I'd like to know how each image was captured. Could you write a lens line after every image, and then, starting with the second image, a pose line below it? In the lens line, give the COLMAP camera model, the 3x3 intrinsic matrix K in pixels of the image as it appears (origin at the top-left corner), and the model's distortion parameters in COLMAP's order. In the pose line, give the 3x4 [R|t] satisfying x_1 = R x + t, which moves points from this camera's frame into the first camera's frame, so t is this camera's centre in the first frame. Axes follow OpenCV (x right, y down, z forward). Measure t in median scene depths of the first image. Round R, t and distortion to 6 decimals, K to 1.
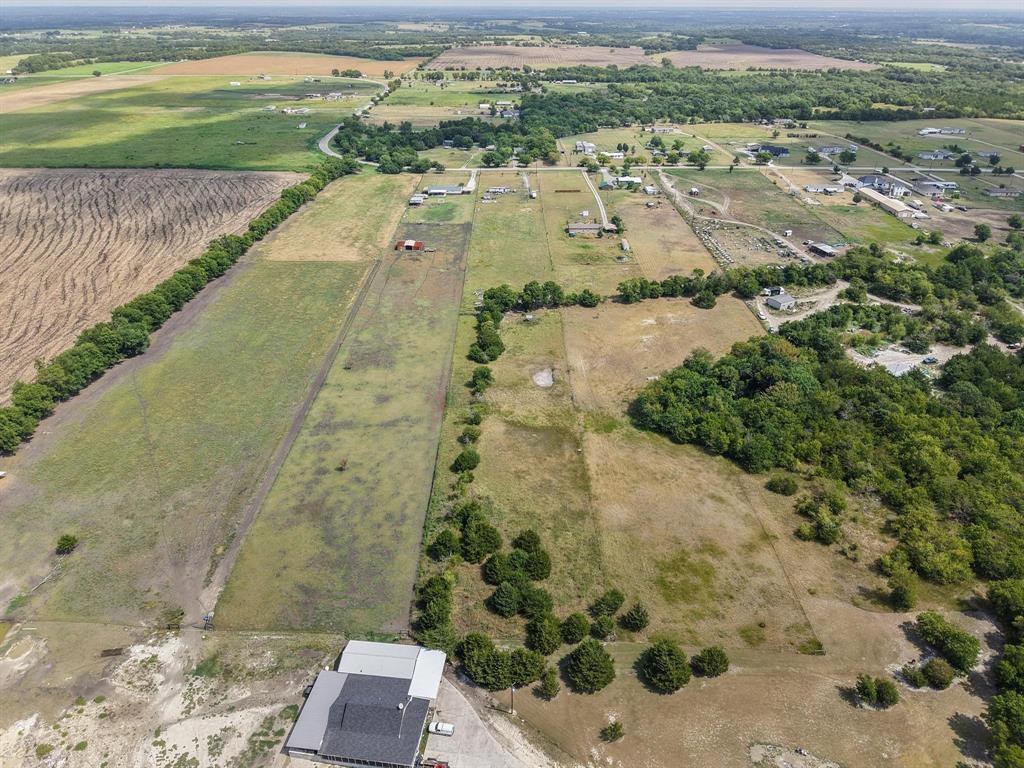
lens RADIAL K [[685.9, 0, 512.0], [0, 685.9, 384.0], [0, 0, 1]] dist [0.025246, -0.024723]
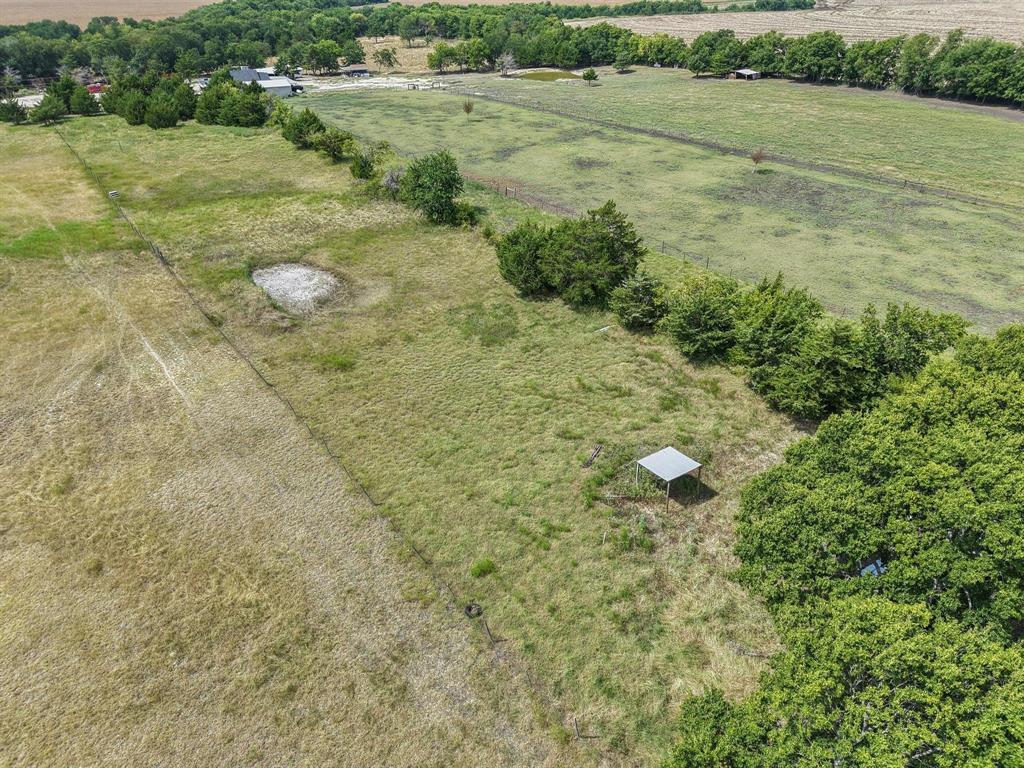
lens RADIAL K [[685.9, 0, 512.0], [0, 685.9, 384.0], [0, 0, 1]] dist [0.025246, -0.024723]
pose [[-0.812770, 0.289408, -0.505616, 0.118369], [-0.288069, 0.554717, 0.780580, -0.208825], [0.506380, 0.780084, -0.367488, 1.082369]]
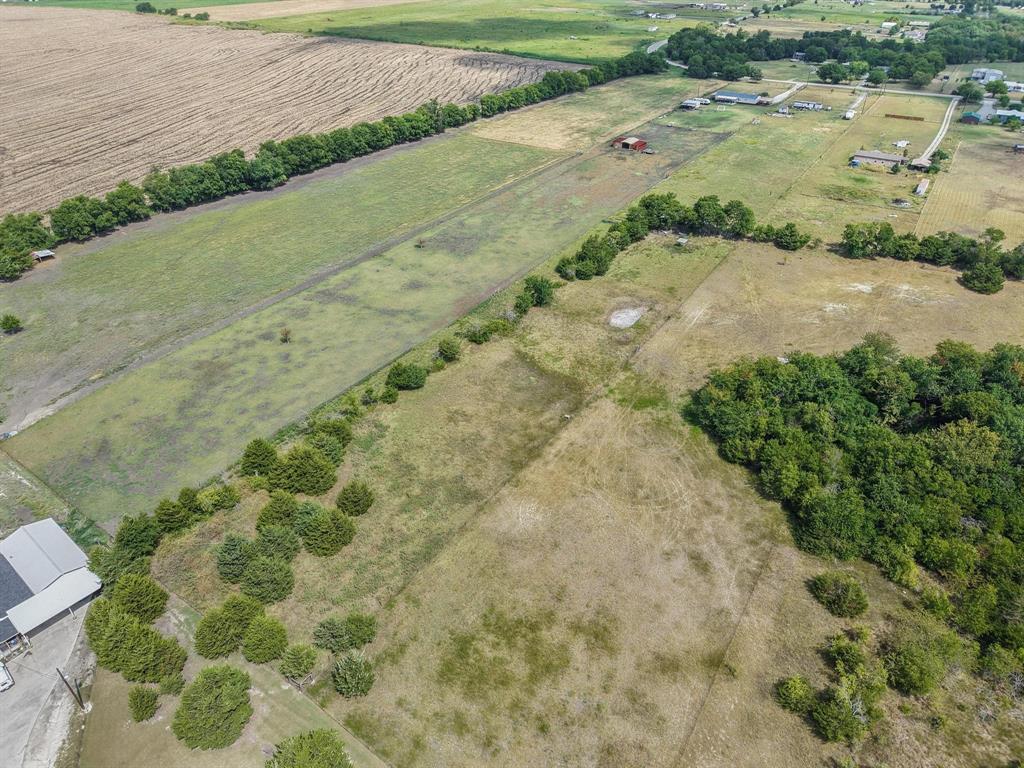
lens RADIAL K [[689.5, 0, 512.0], [0, 689.5, 384.0], [0, 0, 1]] dist [0.004754, -0.001897]
pose [[0.838539, 0.299079, -0.455416, 0.268397], [-0.264836, 0.954220, 0.139019, -0.008741], [0.476145, 0.004038, 0.879358, 0.298249]]
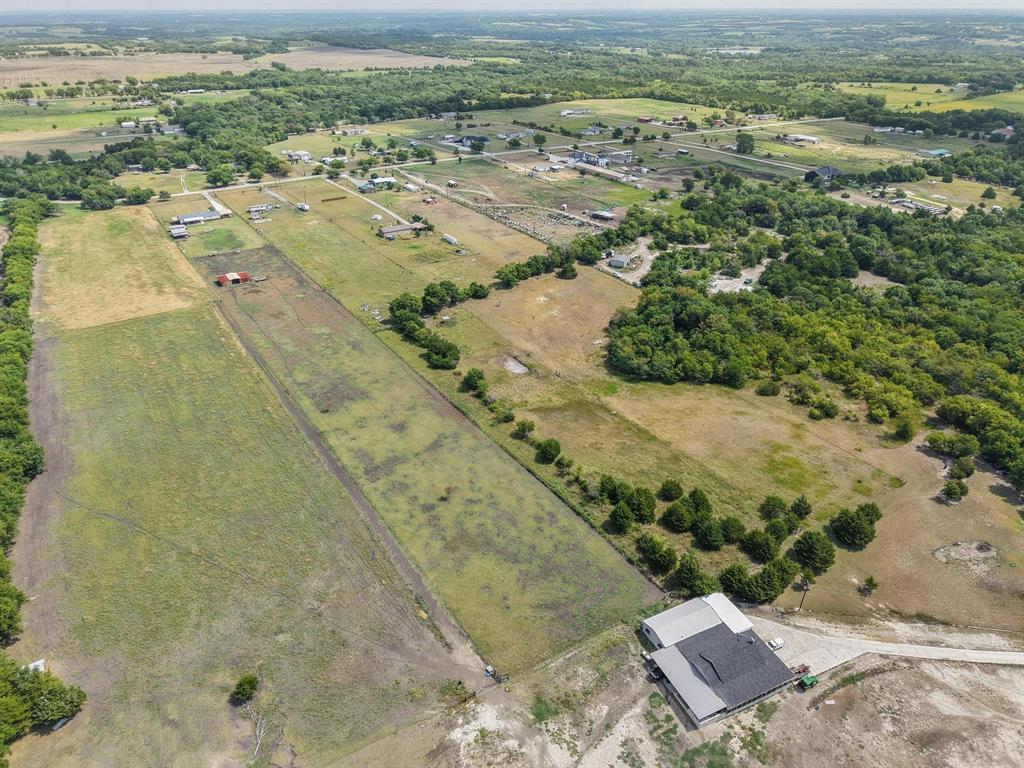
lens RADIAL K [[685.9, 0, 512.0], [0, 685.9, 384.0], [0, 0, 1]] dist [0.025246, -0.024723]
pose [[0.841869, -0.263220, 0.471139, -0.420404], [0.264535, 0.962192, 0.064874, -0.047844], [-0.470403, 0.070018, 0.879670, 0.082834]]
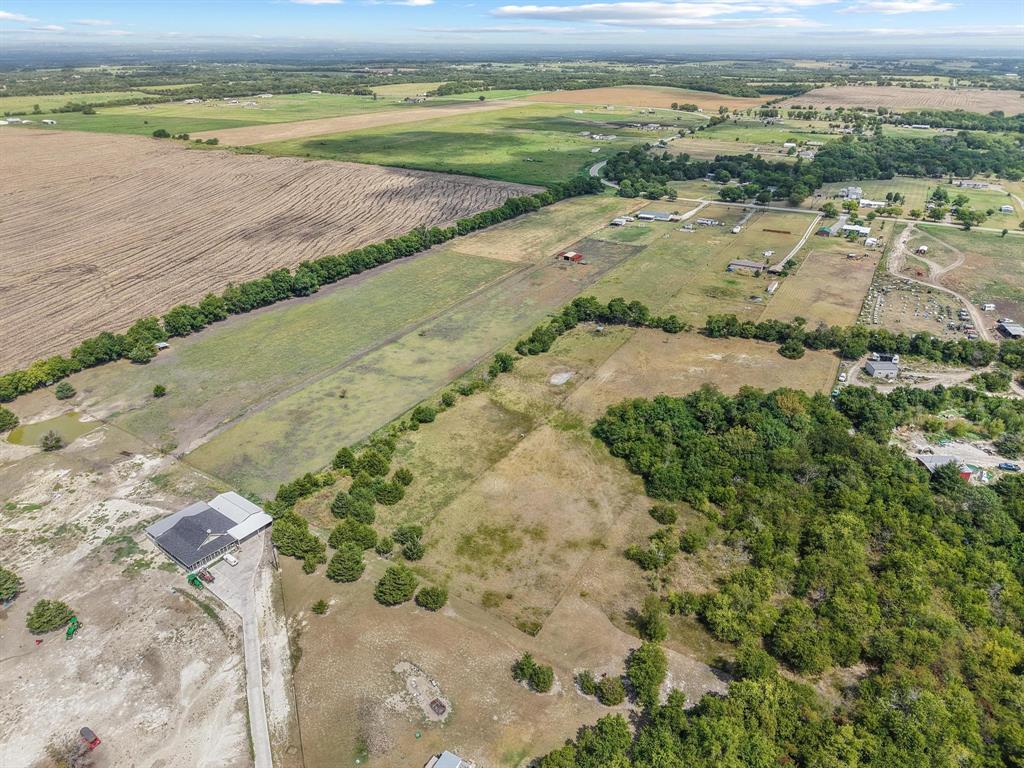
lens RADIAL K [[685.9, 0, 512.0], [0, 685.9, 384.0], [0, 0, 1]] dist [0.025246, -0.024723]
pose [[0.864415, 0.226060, -0.449093, 0.433883], [-0.245138, 0.969354, 0.016101, 0.002330], [0.438970, 0.096172, 0.893340, -0.003976]]
